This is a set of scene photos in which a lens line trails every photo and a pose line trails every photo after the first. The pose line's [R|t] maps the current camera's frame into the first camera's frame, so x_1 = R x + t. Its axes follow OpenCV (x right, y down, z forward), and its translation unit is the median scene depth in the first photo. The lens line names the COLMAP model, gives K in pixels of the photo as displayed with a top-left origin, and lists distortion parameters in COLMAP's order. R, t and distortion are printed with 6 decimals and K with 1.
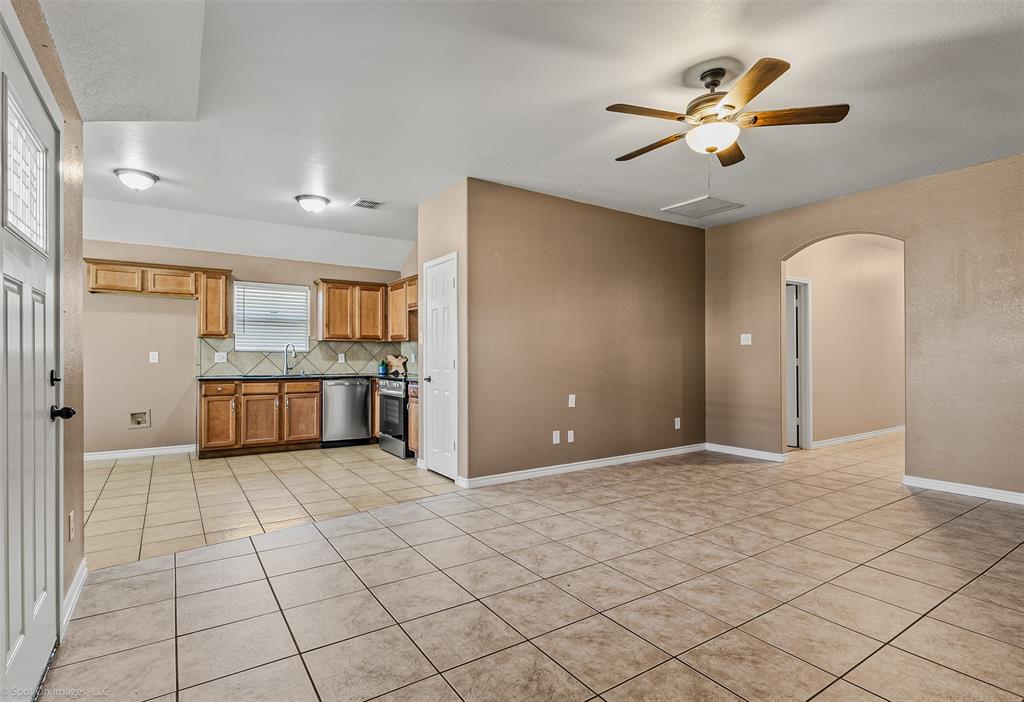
lens RADIAL K [[517.5, 0, 511.3], [0, 517.5, 353.6], [0, 0, 1]] dist [-0.000292, 0.000089]
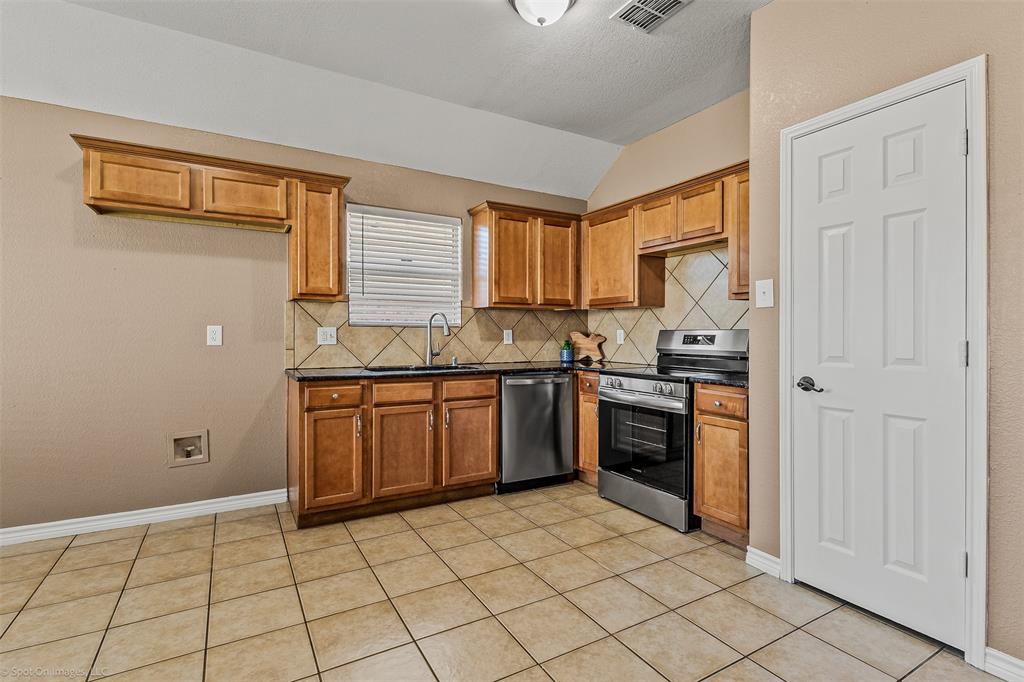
lens RADIAL K [[485.4, 0, 514.8], [0, 485.4, 337.7], [0, 0, 1]] dist [0.001385, -0.000644]
pose [[0.998549, -0.000694, -0.053849, -0.333376], [0.001367, 0.999922, 0.012447, 0.003031], [0.053836, -0.012502, 0.998471, 0.486255]]
